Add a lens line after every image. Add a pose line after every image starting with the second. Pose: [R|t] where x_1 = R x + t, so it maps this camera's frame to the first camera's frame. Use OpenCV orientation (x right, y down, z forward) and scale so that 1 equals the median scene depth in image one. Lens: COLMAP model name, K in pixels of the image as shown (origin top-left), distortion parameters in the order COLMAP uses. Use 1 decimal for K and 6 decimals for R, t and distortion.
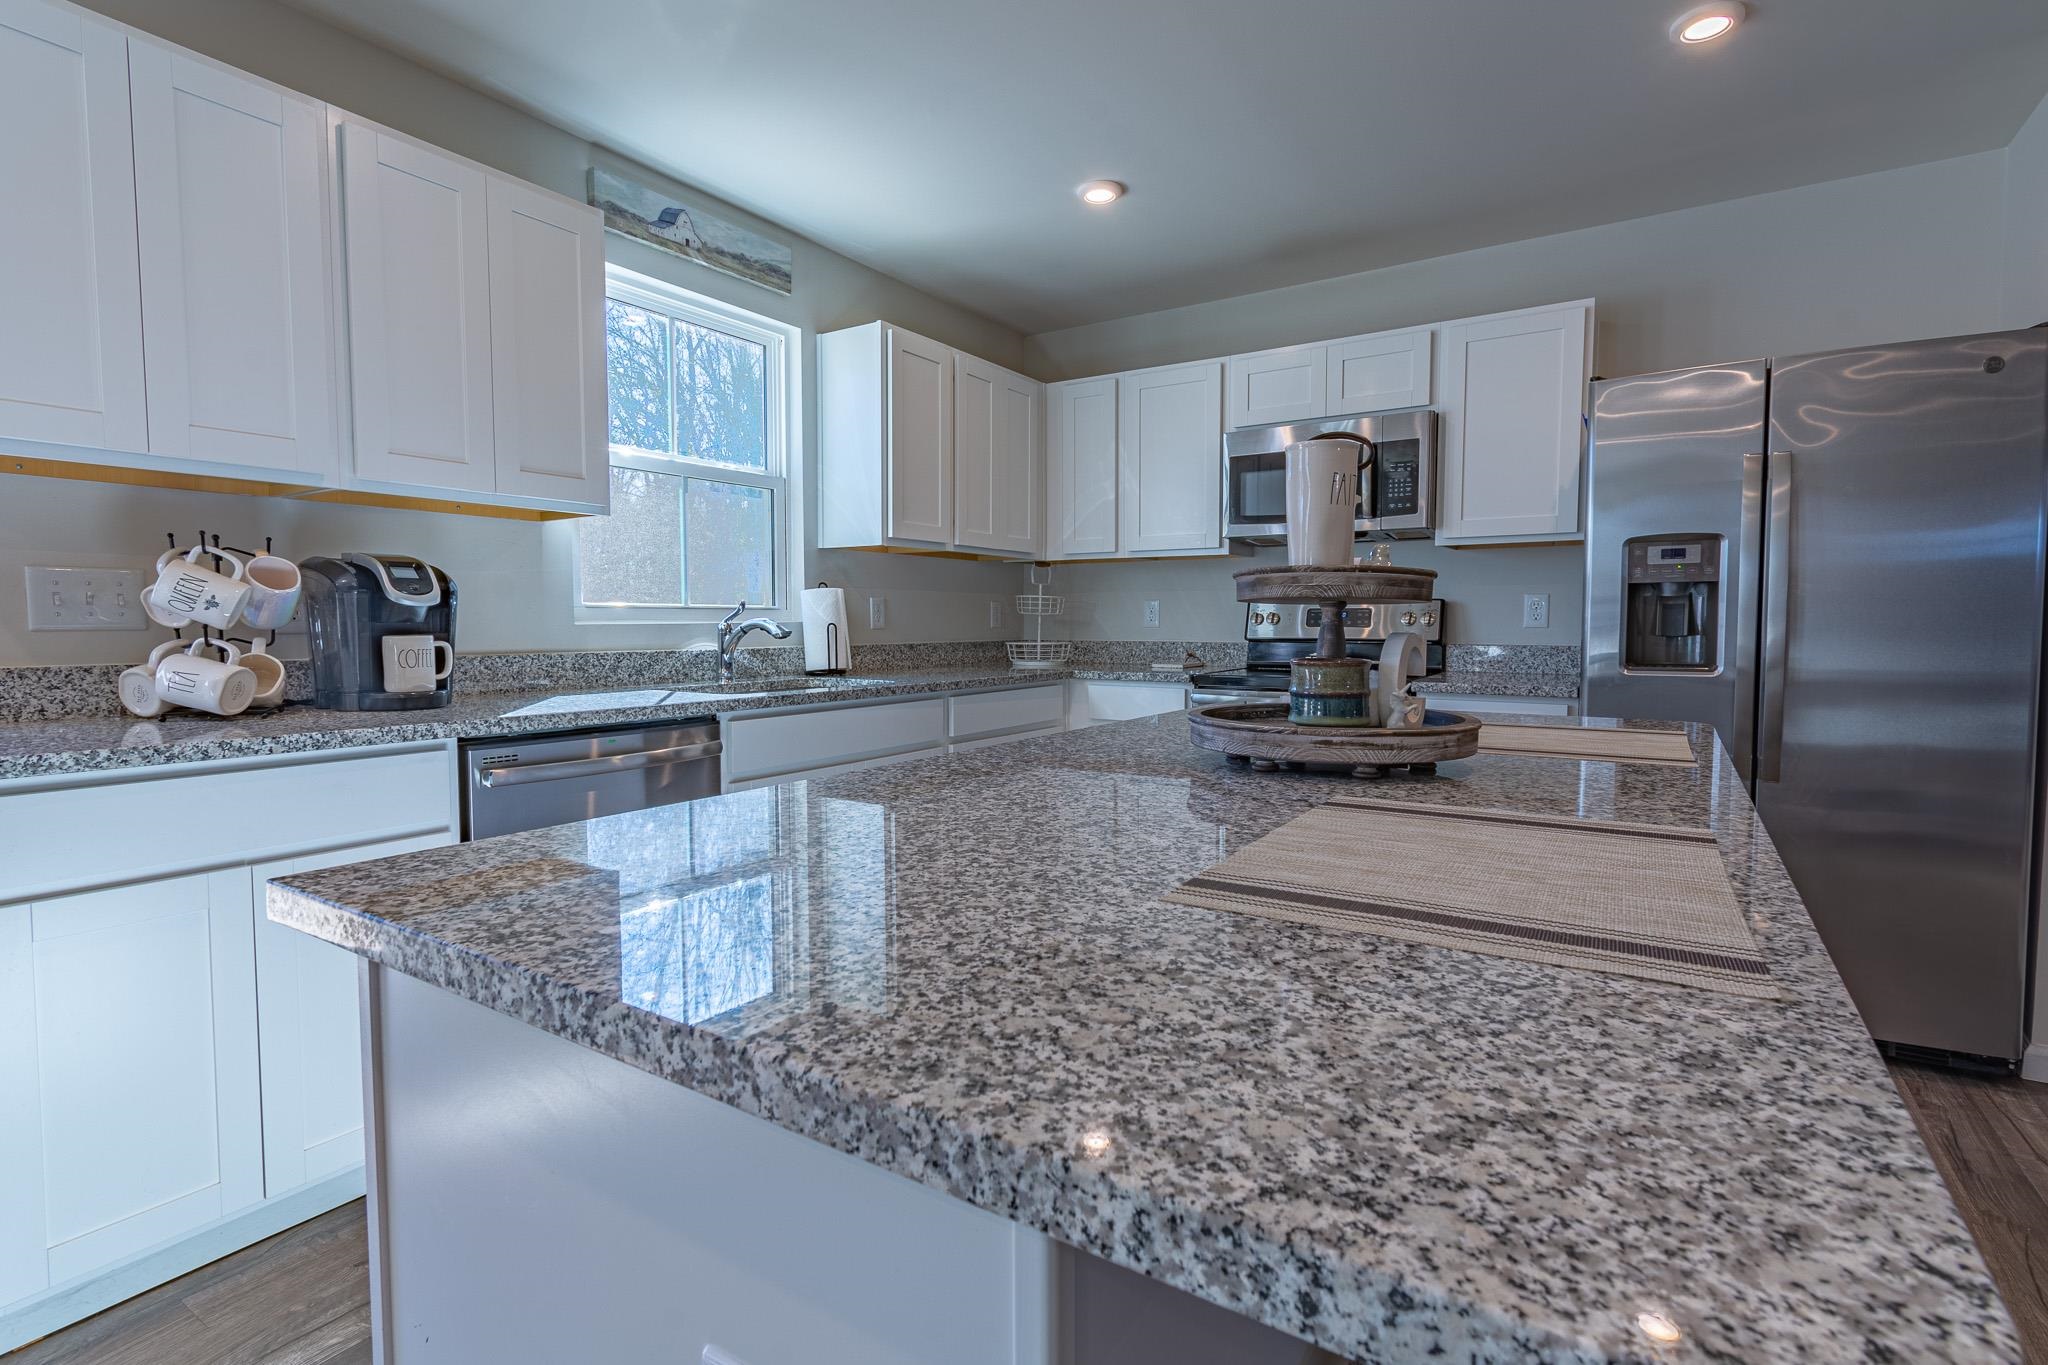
lens RADIAL K [[959.1, 0, 1067.9], [0, 959.1, 659.8], [0, 0, 1]] dist [0.011341, 0.000122]
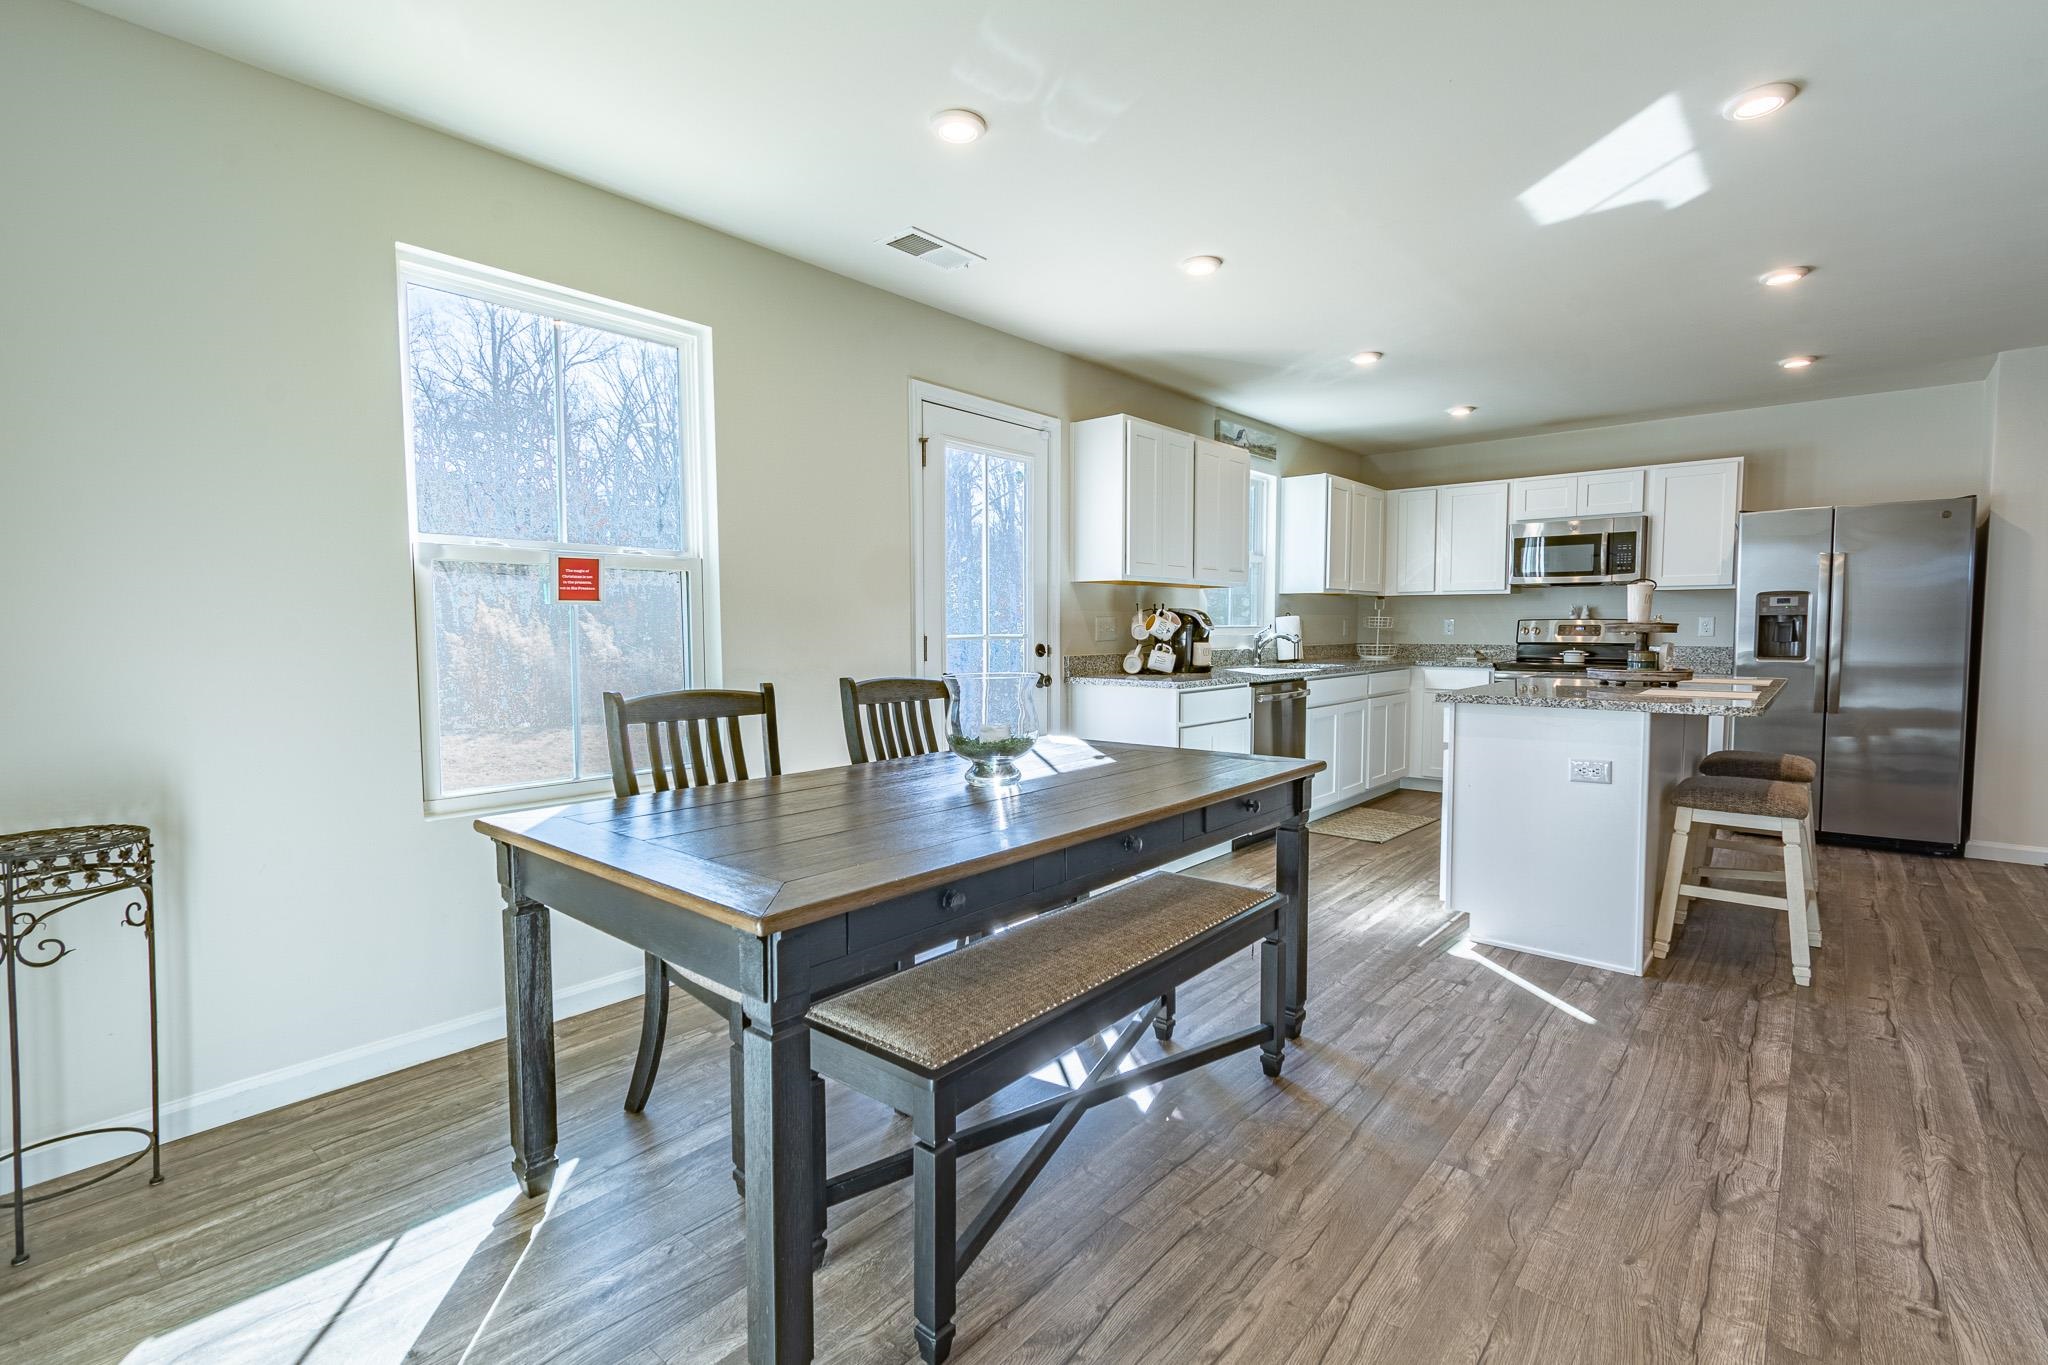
lens RADIAL K [[959.1, 0, 1038.3], [0, 959.1, 673.5], [0, 0, 1]] dist [0.011341, 0.000122]
pose [[0.990162, 0.004241, -0.139861, -0.492598], [-0.002487, 0.999916, 0.012714, 0.015256], [0.139903, -0.012241, 0.990090, -0.951536]]
